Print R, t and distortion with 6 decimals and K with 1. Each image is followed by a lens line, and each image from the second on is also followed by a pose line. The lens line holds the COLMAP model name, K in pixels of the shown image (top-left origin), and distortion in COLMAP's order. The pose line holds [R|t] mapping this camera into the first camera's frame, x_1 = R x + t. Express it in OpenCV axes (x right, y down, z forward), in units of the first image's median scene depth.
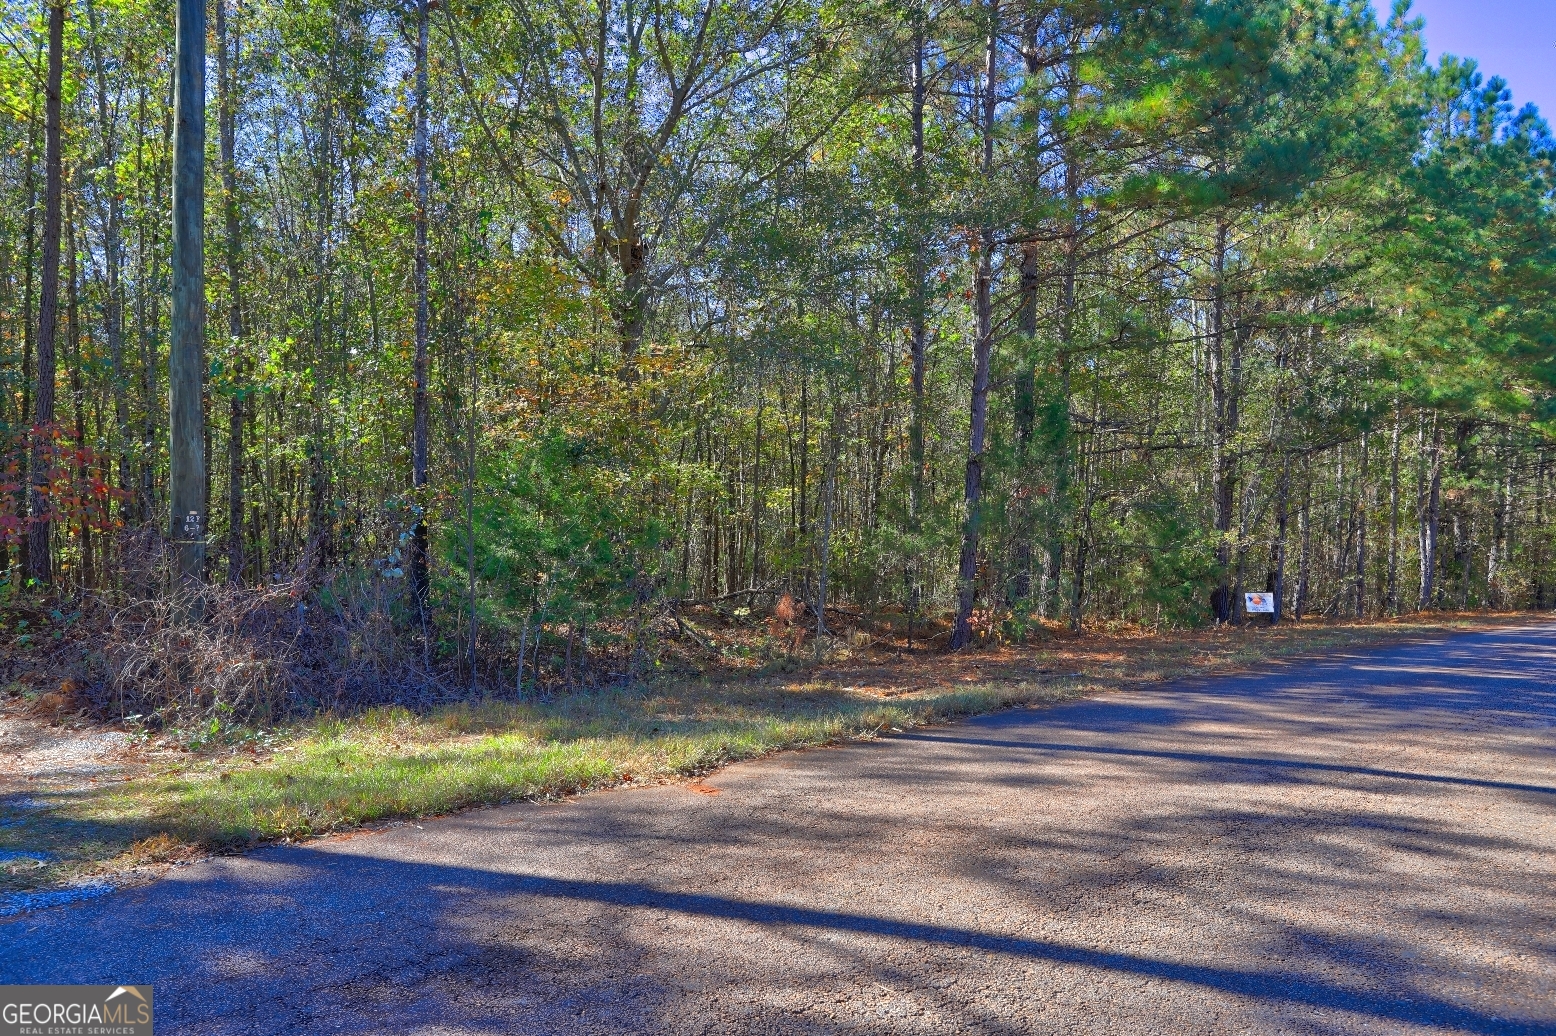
lens RADIAL K [[1169.2, 0, 778.0], [0, 1169.2, 512.2], [0, 0, 1]] dist [-0.004437, 0.002082]
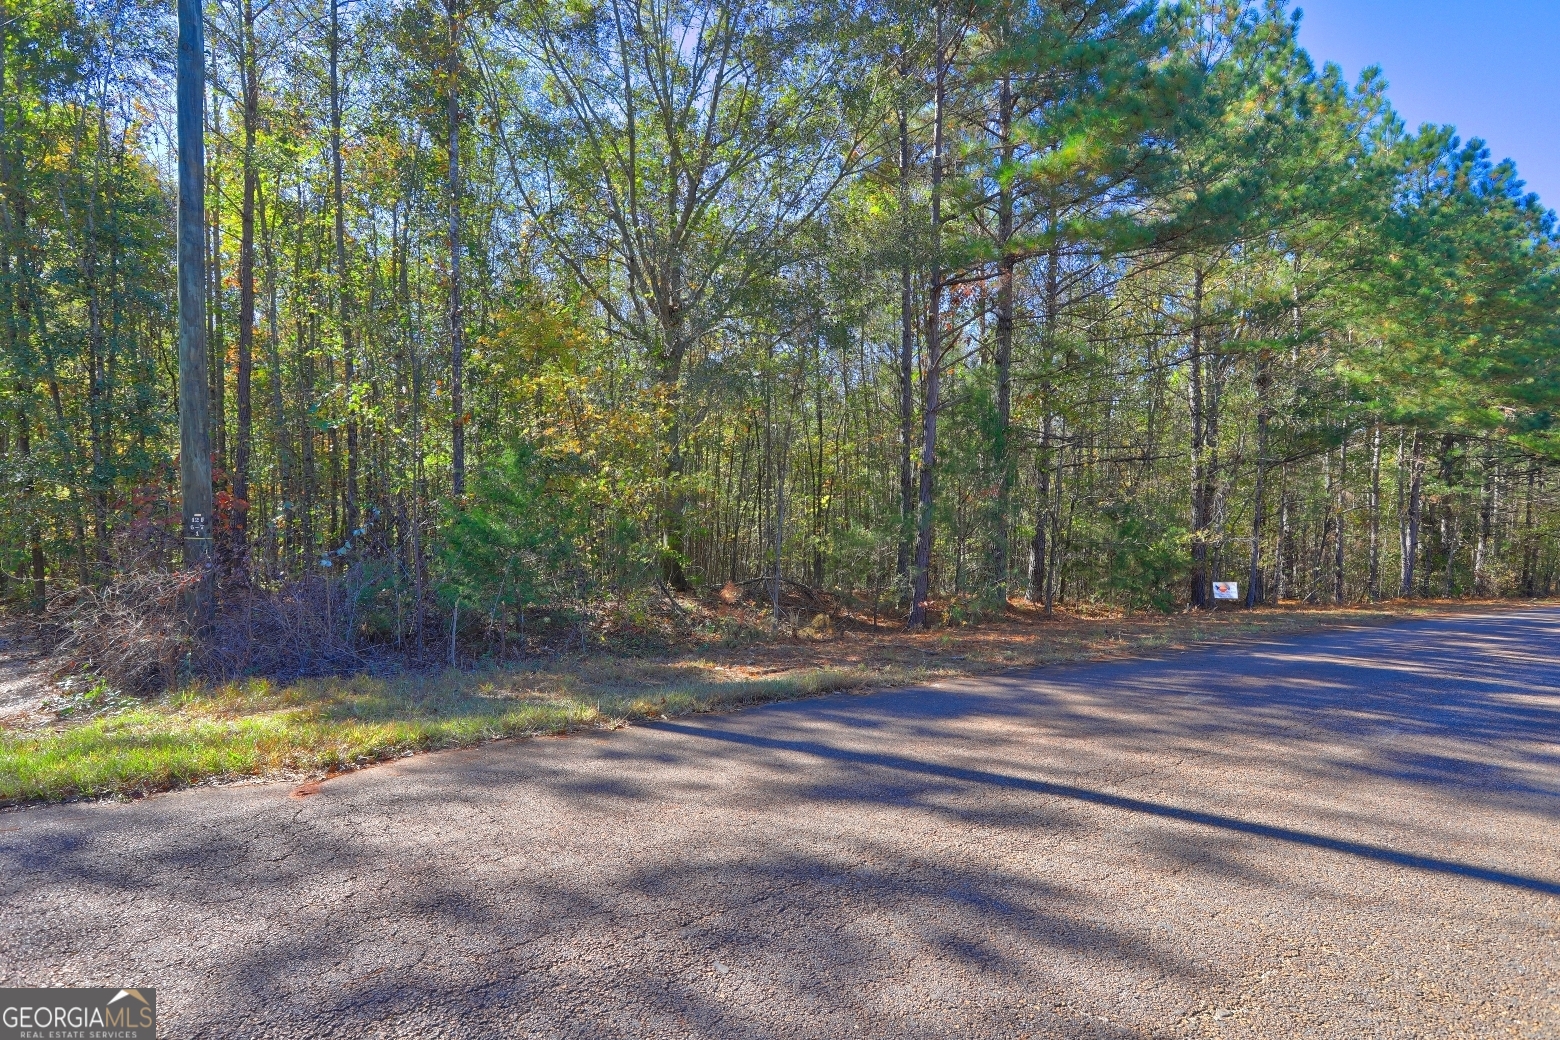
lens RADIAL K [[809.0, 0, 779.6], [0, 809.0, 526.6], [0, 0, 1]] dist [0.002883, 0.000099]
pose [[0.983011, -0.004759, -0.183487, 0.088364], [0.006018, 0.999962, 0.006306, 0.003646], [0.183450, -0.007303, 0.983002, 0.083216]]
